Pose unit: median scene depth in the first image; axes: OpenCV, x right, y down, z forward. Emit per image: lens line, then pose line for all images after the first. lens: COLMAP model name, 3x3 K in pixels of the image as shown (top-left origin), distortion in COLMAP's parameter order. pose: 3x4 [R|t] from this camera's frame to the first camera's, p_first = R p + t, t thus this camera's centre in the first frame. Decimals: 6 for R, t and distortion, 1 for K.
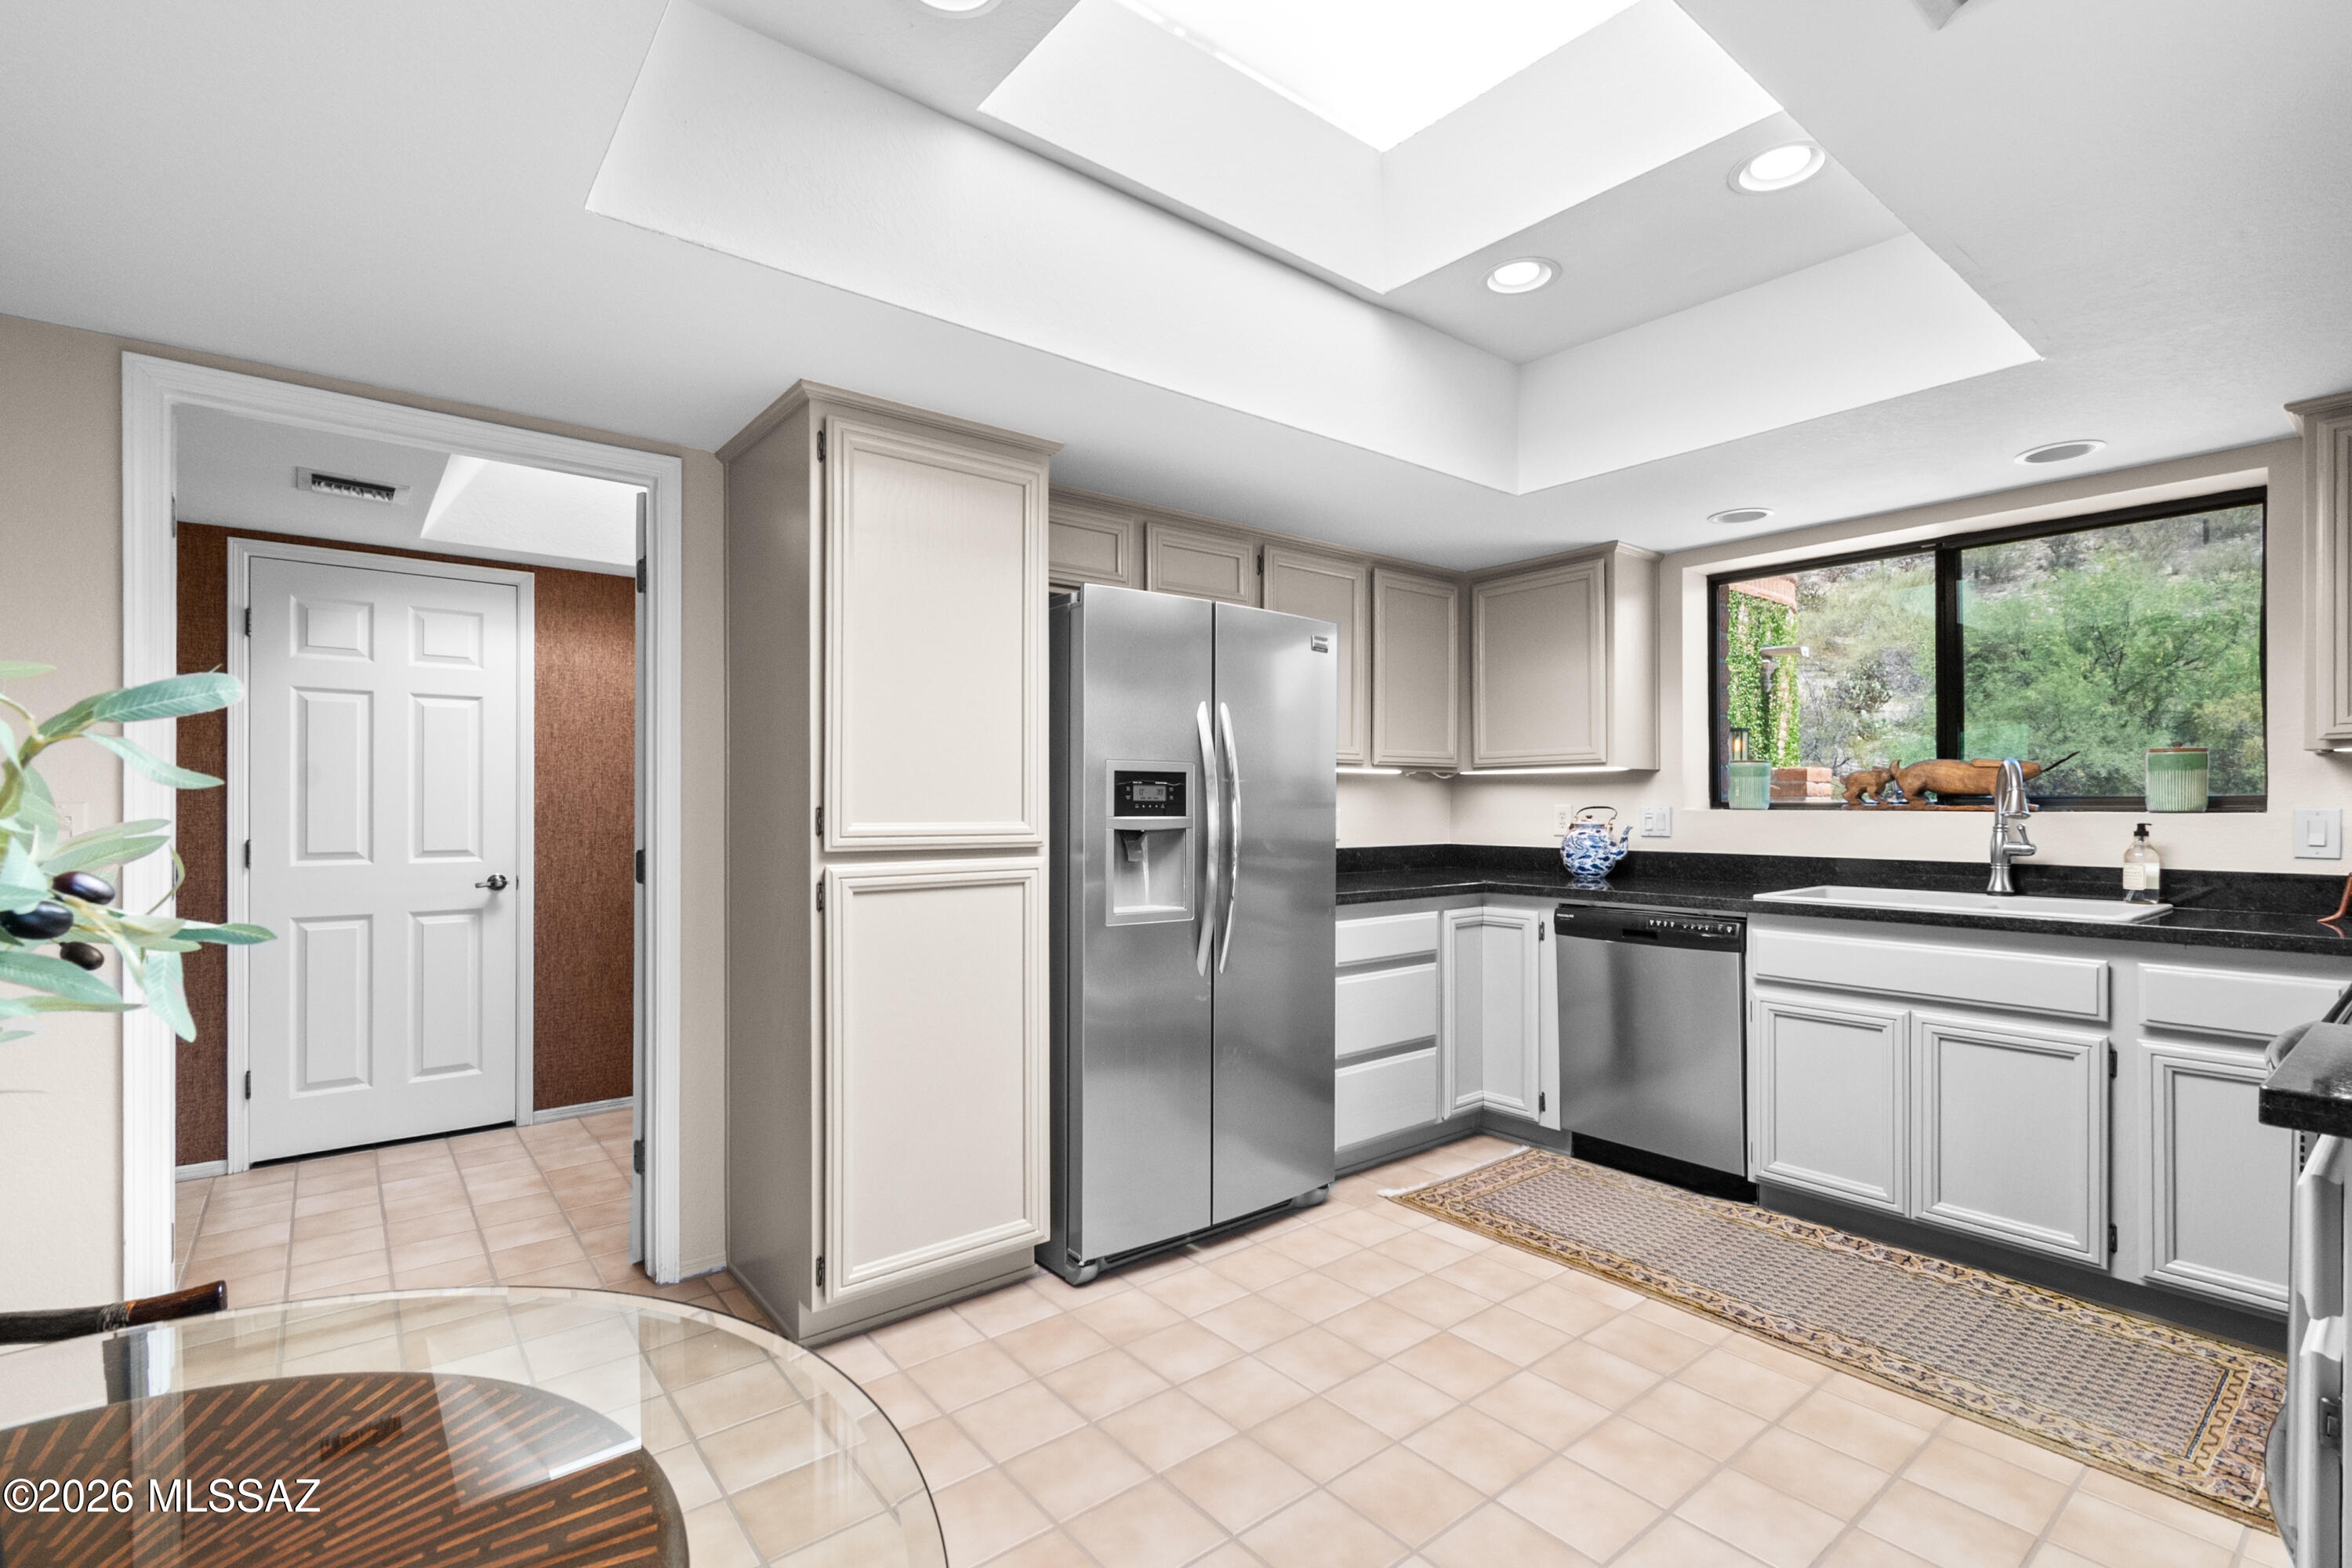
lens RADIAL K [[1056.0, 0, 1165.5], [0, 1056.0, 805.5], [0, 0, 1]] dist [0.016724, -0.007898]
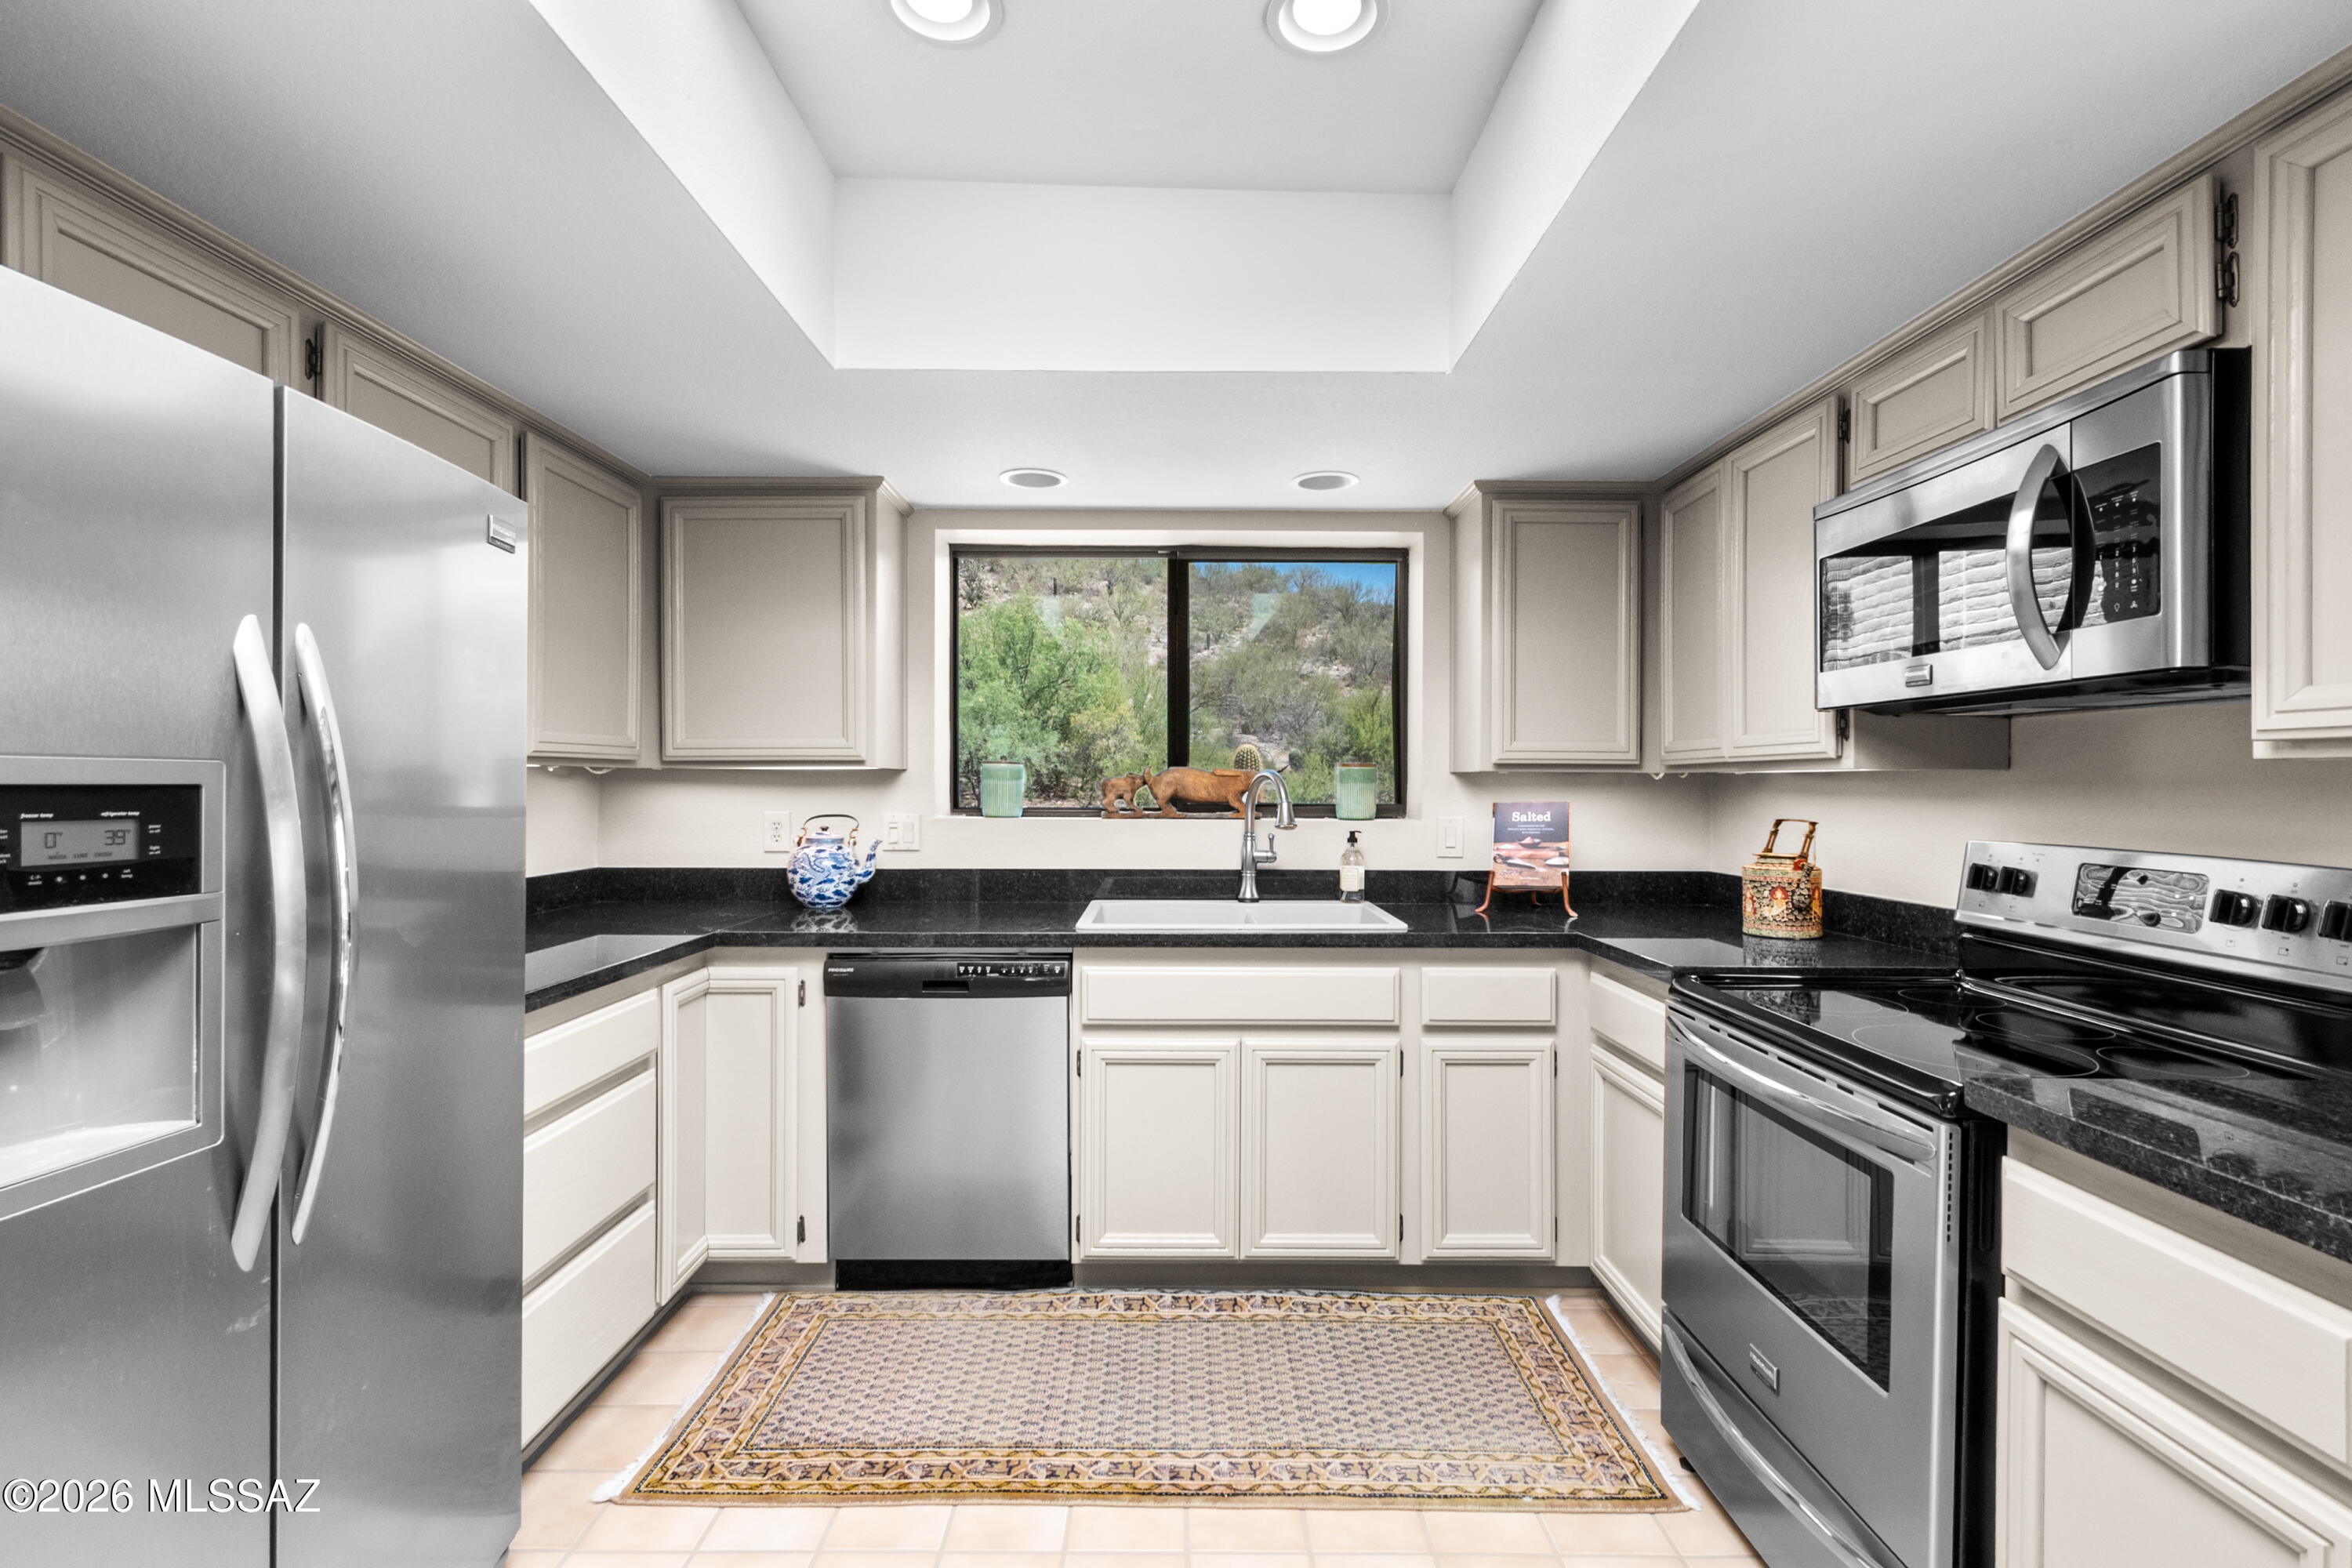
lens RADIAL K [[1053.8, 0, 1176.5], [0, 1053.8, 785.6], [0, 0, 1]] dist [0.003892, -0.000712]
pose [[0.618069, -0.000194, 0.786124, -0.065558], [-0.002203, 0.999996, 0.001979, -0.031598], [-0.786121, -0.002955, 0.618065, 0.448195]]
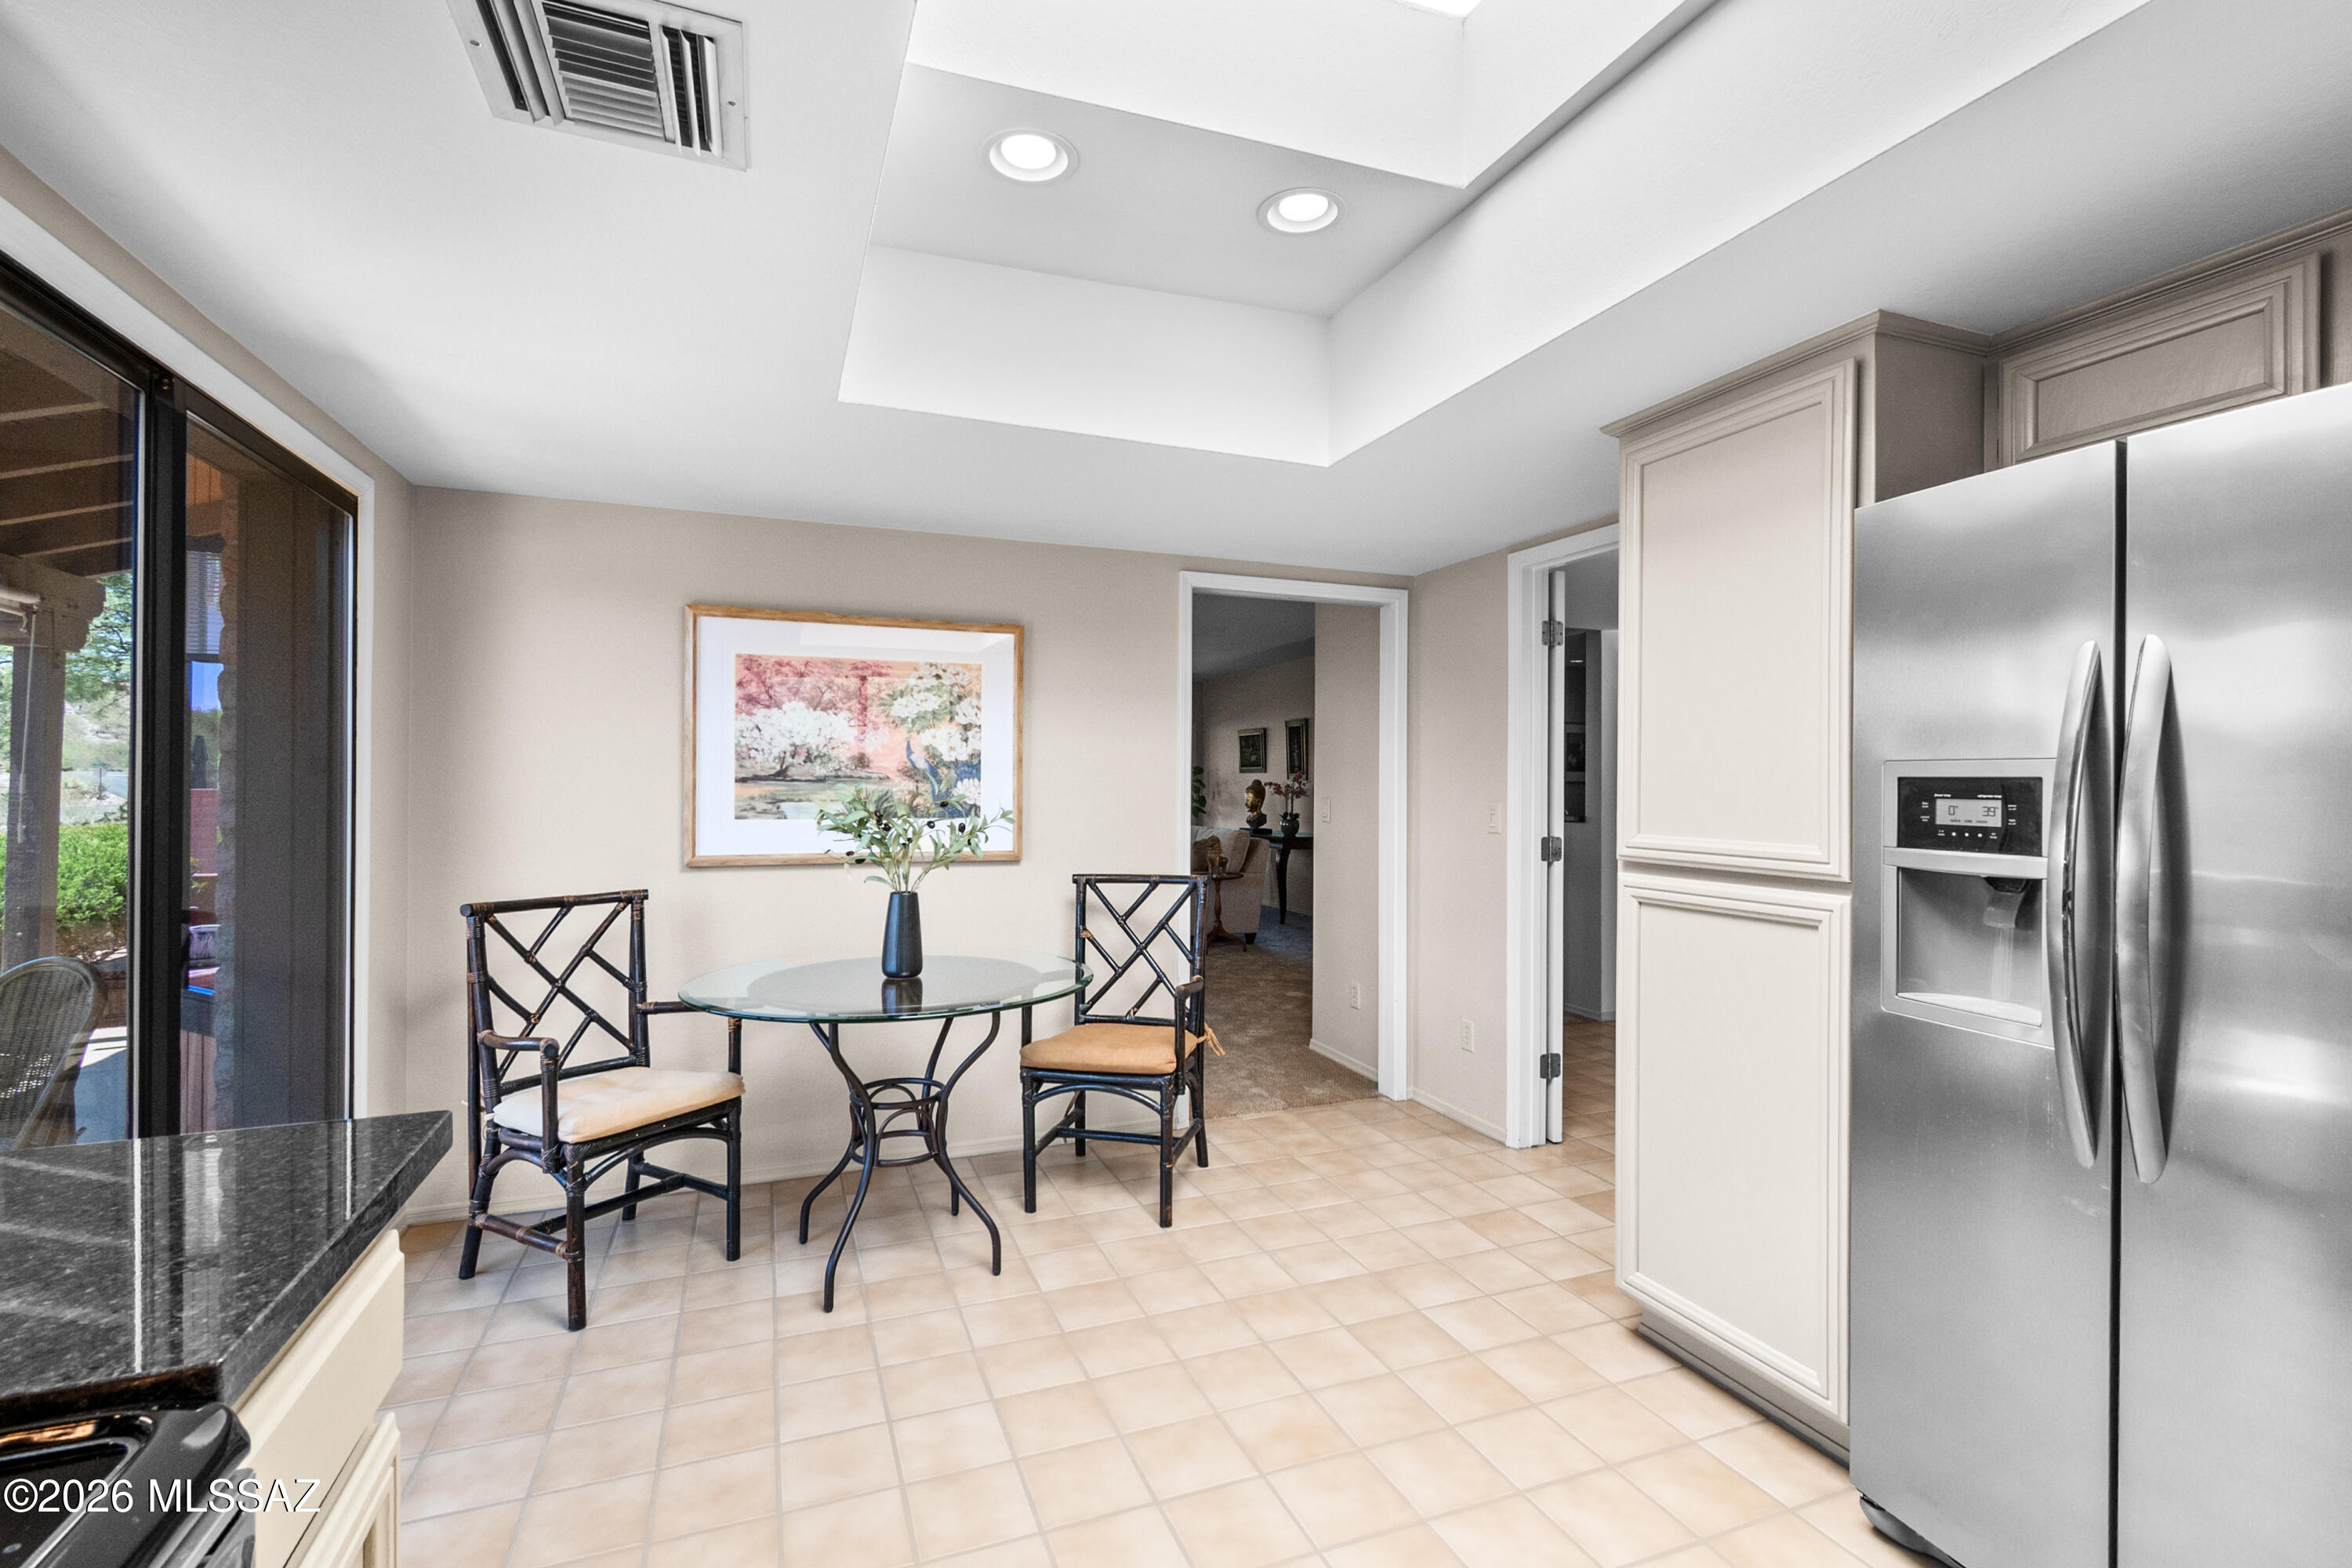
lens RADIAL K [[1063.9, 0, 1180.3], [0, 1063.9, 791.0], [0, 0, 1]] dist [0.001426, 0.000270]
pose [[-0.279464, 0.008098, -0.960122, 0.653761], [-0.007663, 0.999914, 0.010664, -0.025779], [0.960126, 0.010338, -0.279378, 0.706091]]
